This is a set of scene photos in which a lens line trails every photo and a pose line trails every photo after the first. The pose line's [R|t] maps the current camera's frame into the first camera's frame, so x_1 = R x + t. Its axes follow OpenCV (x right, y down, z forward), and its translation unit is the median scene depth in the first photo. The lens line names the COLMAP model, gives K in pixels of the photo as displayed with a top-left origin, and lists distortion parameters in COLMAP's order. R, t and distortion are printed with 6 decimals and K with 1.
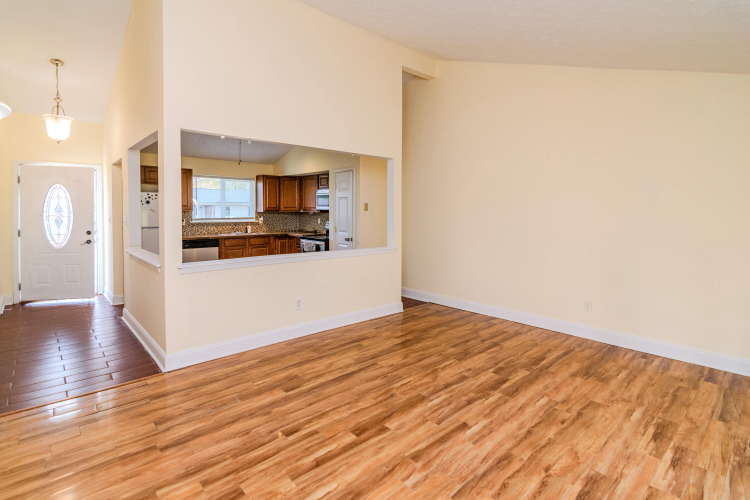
lens RADIAL K [[374.5, 0, 395.9], [0, 374.5, 212.0], [0, 0, 1]] dist [-0.009829, 0.001862]
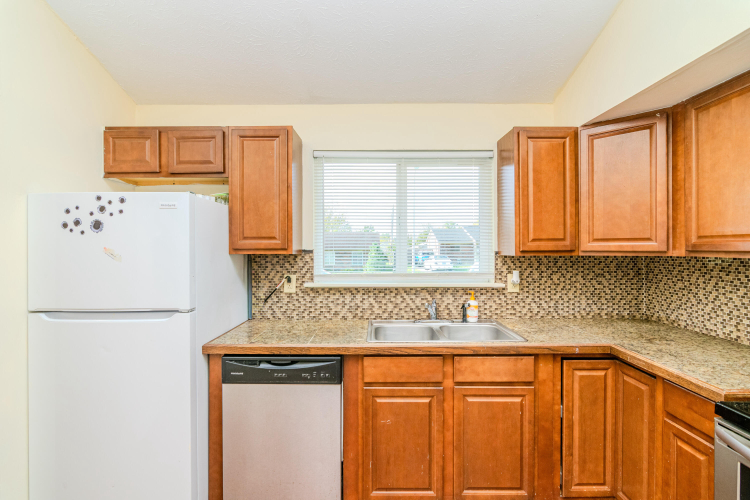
lens RADIAL K [[374.5, 0, 376.8], [0, 374.5, 249.0], [0, 0, 1]] dist [-0.009829, 0.001862]
pose [[0.714201, -0.006910, -0.699906, -0.583035], [0.003244, 0.999973, -0.006563, -0.009616], [0.699933, 0.002417, 0.714204, 1.825646]]
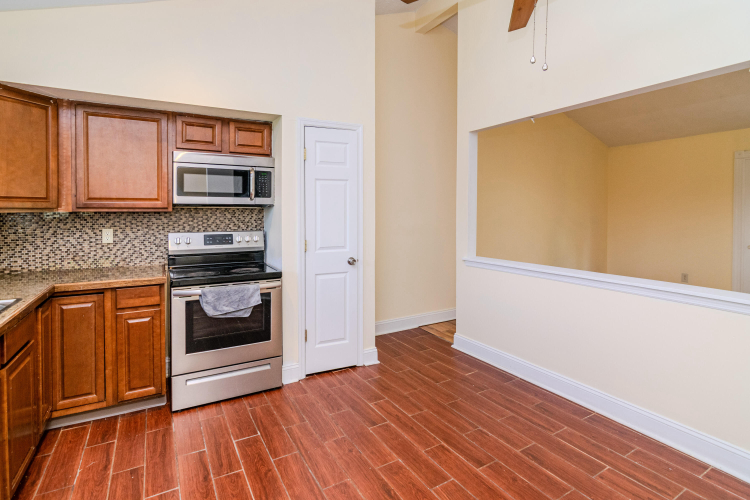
lens RADIAL K [[374.5, 0, 373.8], [0, 374.5, 217.2], [0, 0, 1]] dist [-0.009829, 0.001862]
pose [[0.258542, -0.033512, 0.965418, -1.268300], [0.011219, 0.999435, 0.031688, -0.006459], [-0.965935, 0.002639, 0.258772, 1.728483]]
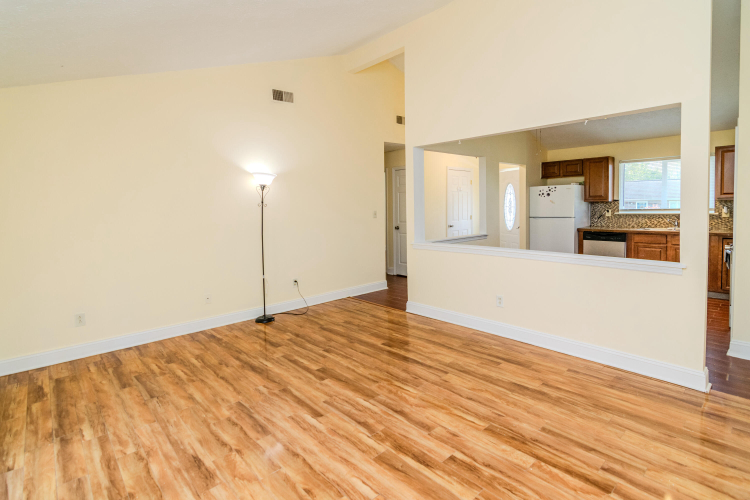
lens RADIAL K [[374.5, 0, 357.0], [0, 374.5, 221.4], [0, 0, 1]] dist [-0.009829, 0.001862]
pose [[-0.051871, 0.041227, -0.997802, 0.947313], [0.017910, 0.999025, 0.040346, -0.002616], [0.998493, -0.015778, -0.052558, 0.933184]]
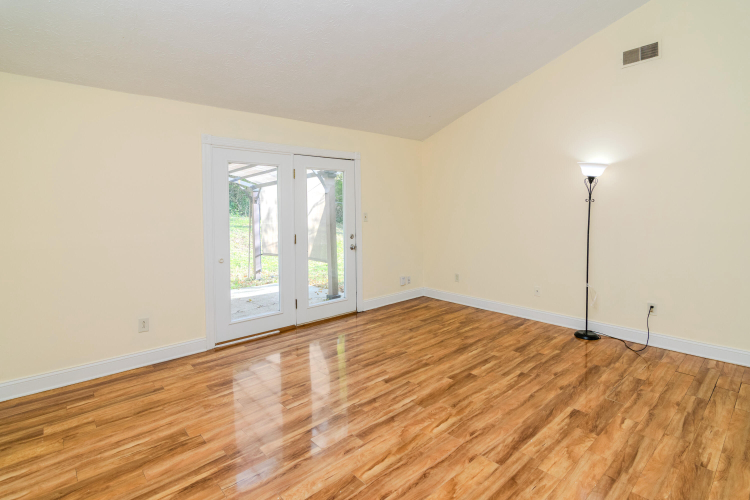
lens RADIAL K [[374.5, 0, 396.0], [0, 374.5, 228.4], [0, 0, 1]] dist [-0.009829, 0.001862]
pose [[-0.999986, 0.003657, 0.003951, 0.118788], [0.003879, 0.998327, 0.057684, 0.001467], [-0.003734, 0.057699, -0.998327, 1.750910]]
